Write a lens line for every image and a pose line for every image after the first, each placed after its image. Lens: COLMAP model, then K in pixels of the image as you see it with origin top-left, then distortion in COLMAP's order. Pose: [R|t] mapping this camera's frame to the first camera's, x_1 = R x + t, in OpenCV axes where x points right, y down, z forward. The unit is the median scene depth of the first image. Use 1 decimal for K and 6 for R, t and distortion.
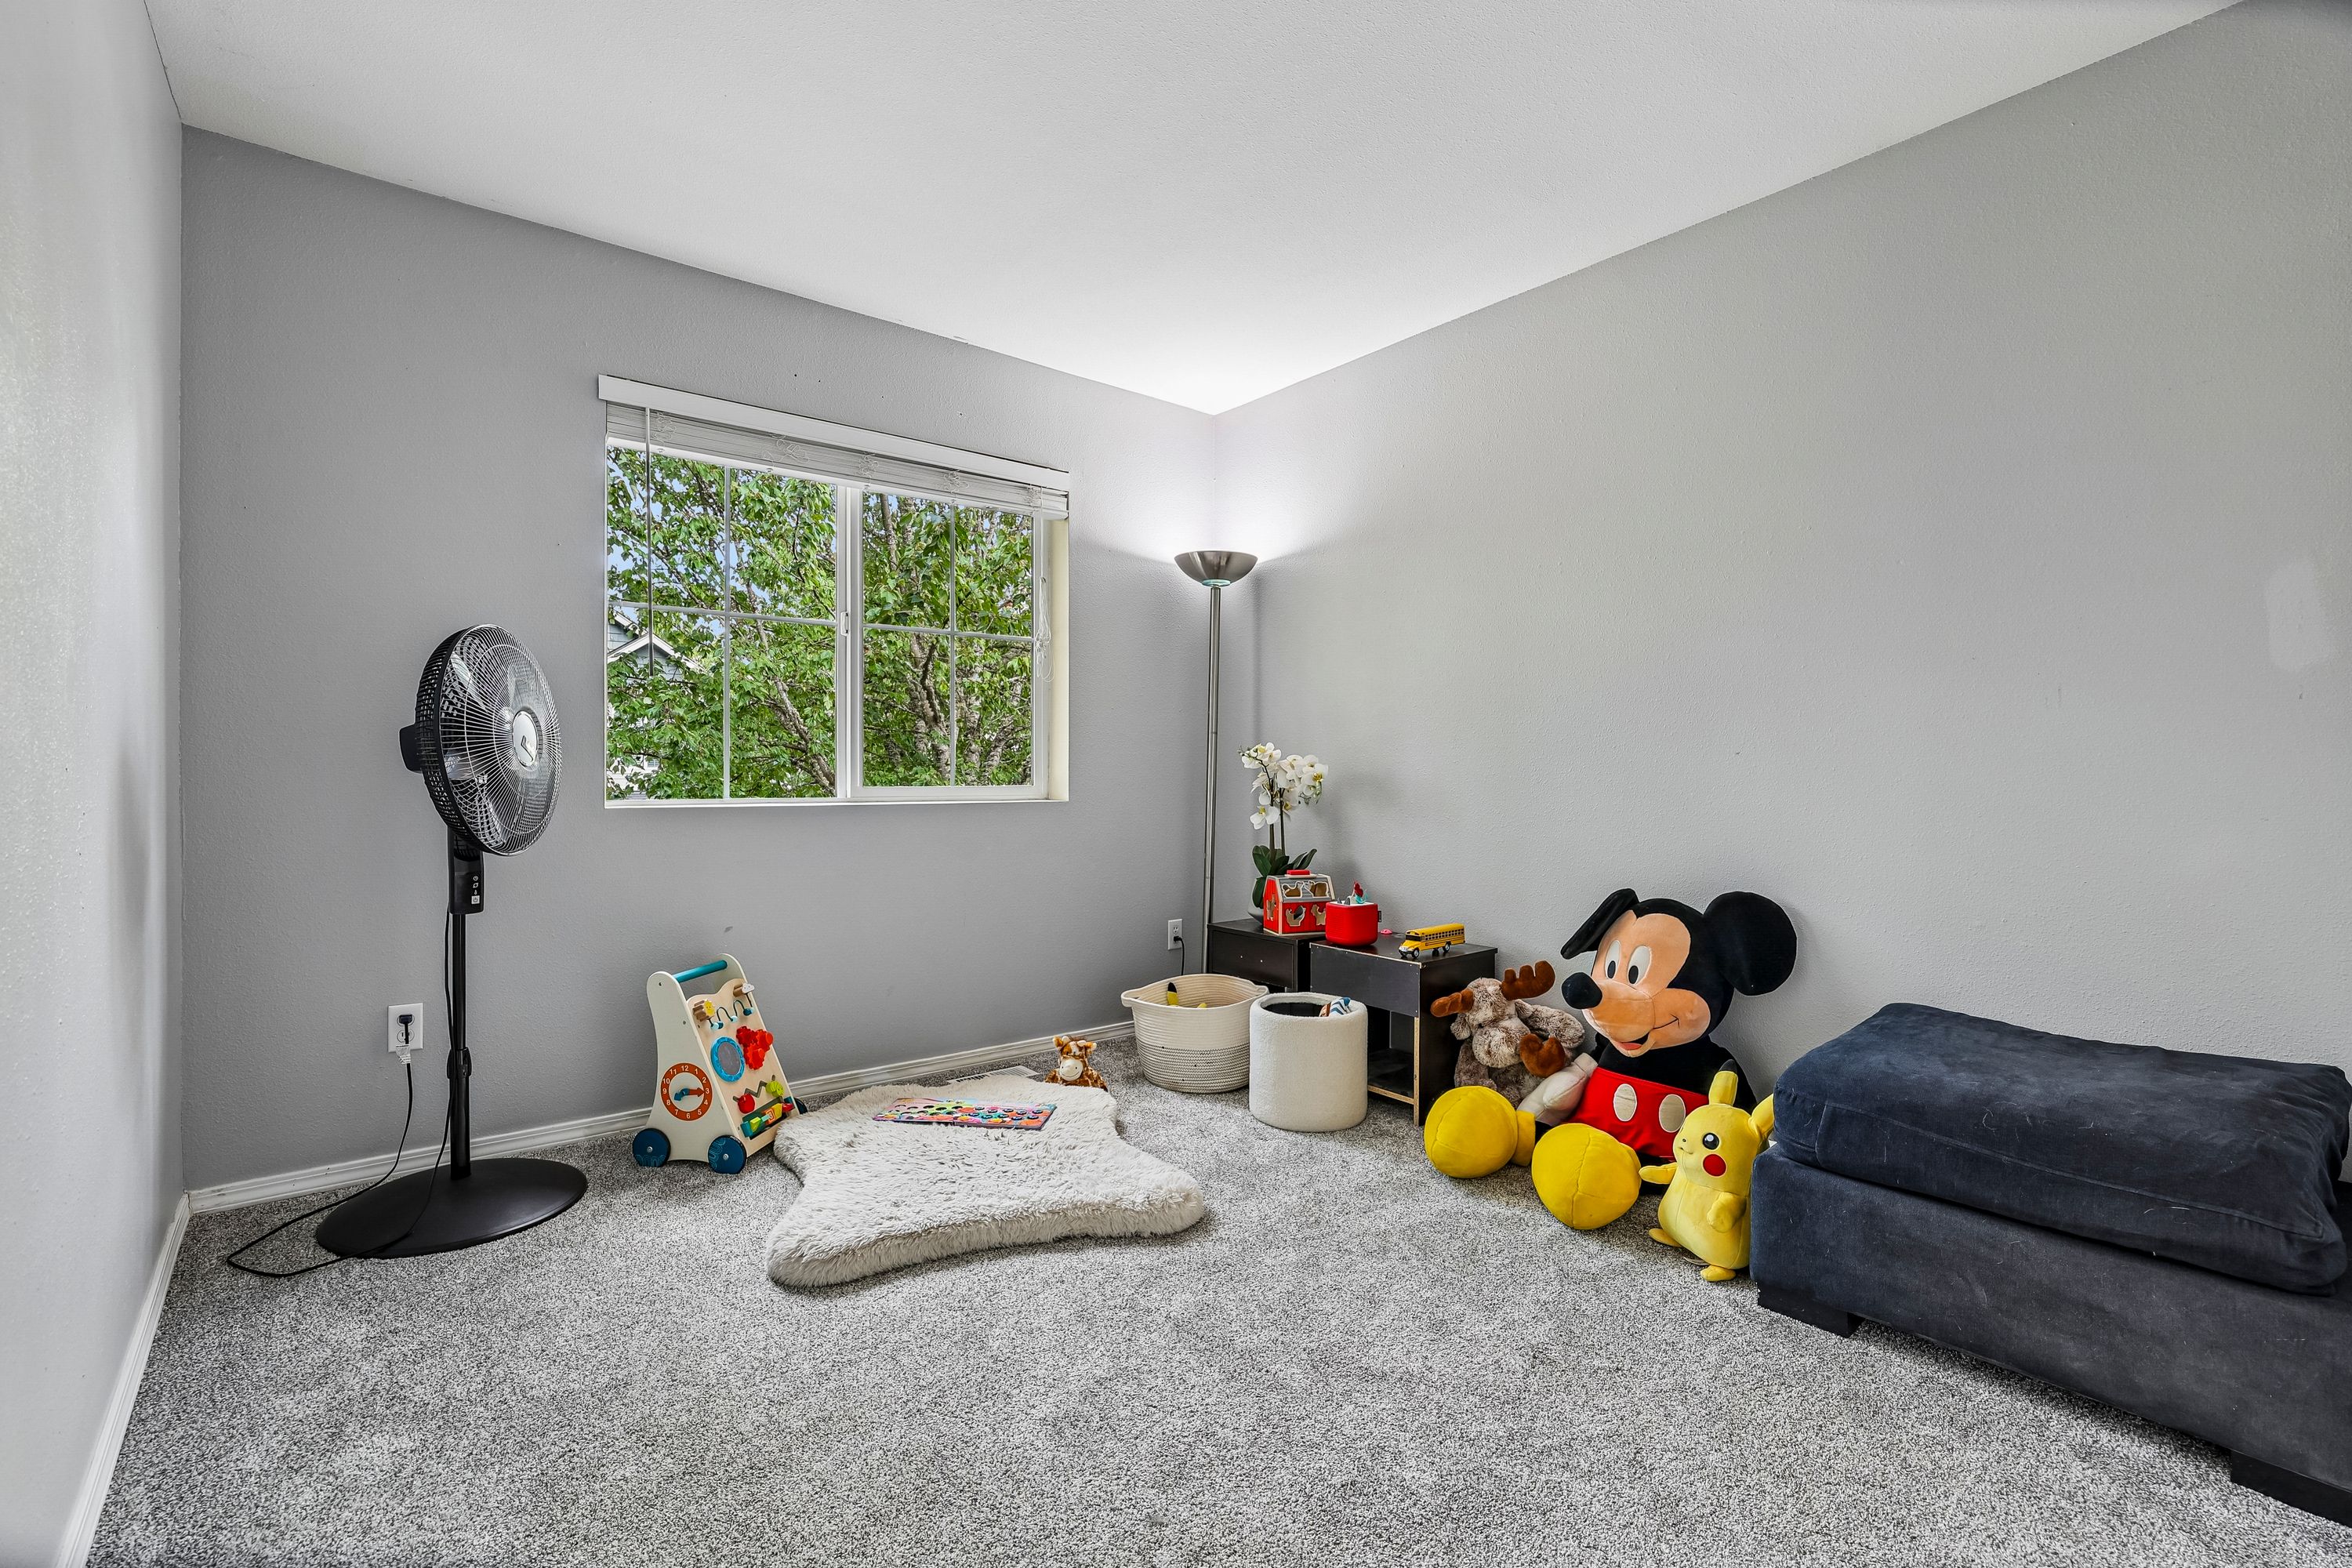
lens RADIAL K [[1032.6, 0, 1170.6], [0, 1032.6, 786.2], [0, 0, 1]] dist [-0.015857, -0.000020]
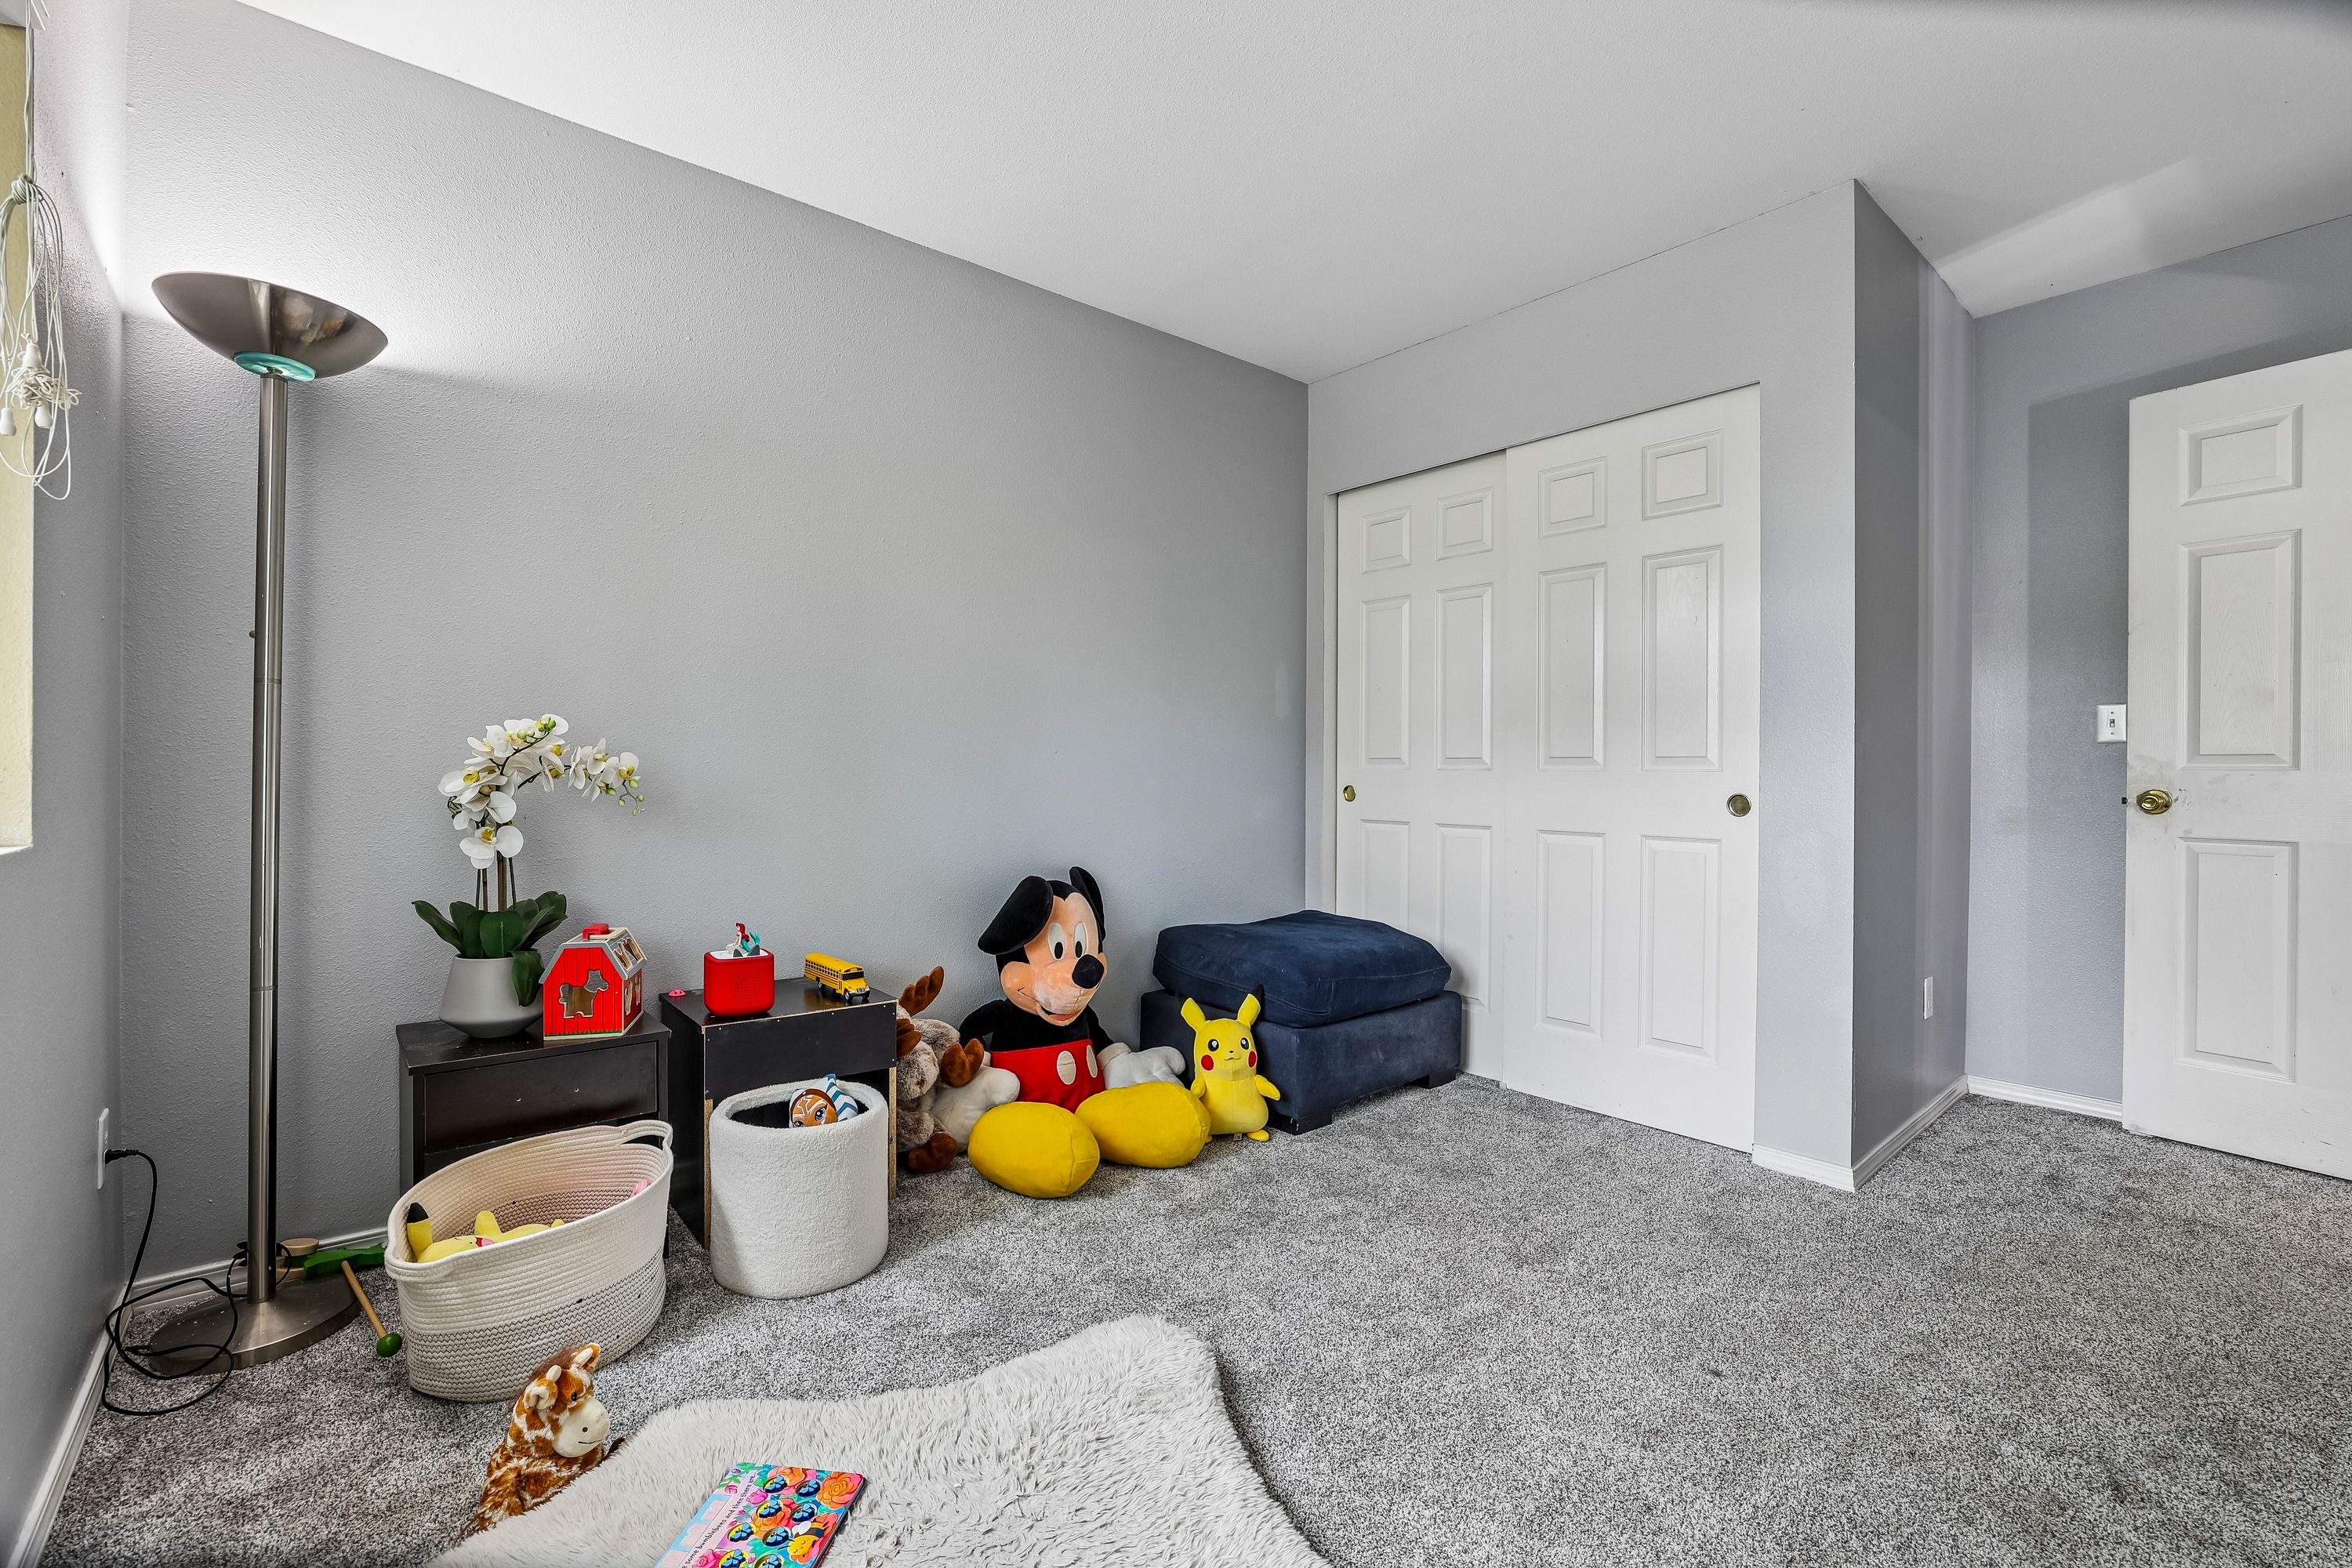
lens RADIAL K [[1032.6, 0, 1171.9], [0, 1032.6, 772.7], [0, 0, 1]] dist [-0.015857, -0.000020]
pose [[-0.035374, -0.008785, 0.999336, -0.666905], [-0.000499, 0.999961, 0.008773, -0.019165], [-0.999374, -0.000188, -0.035377, 0.918675]]
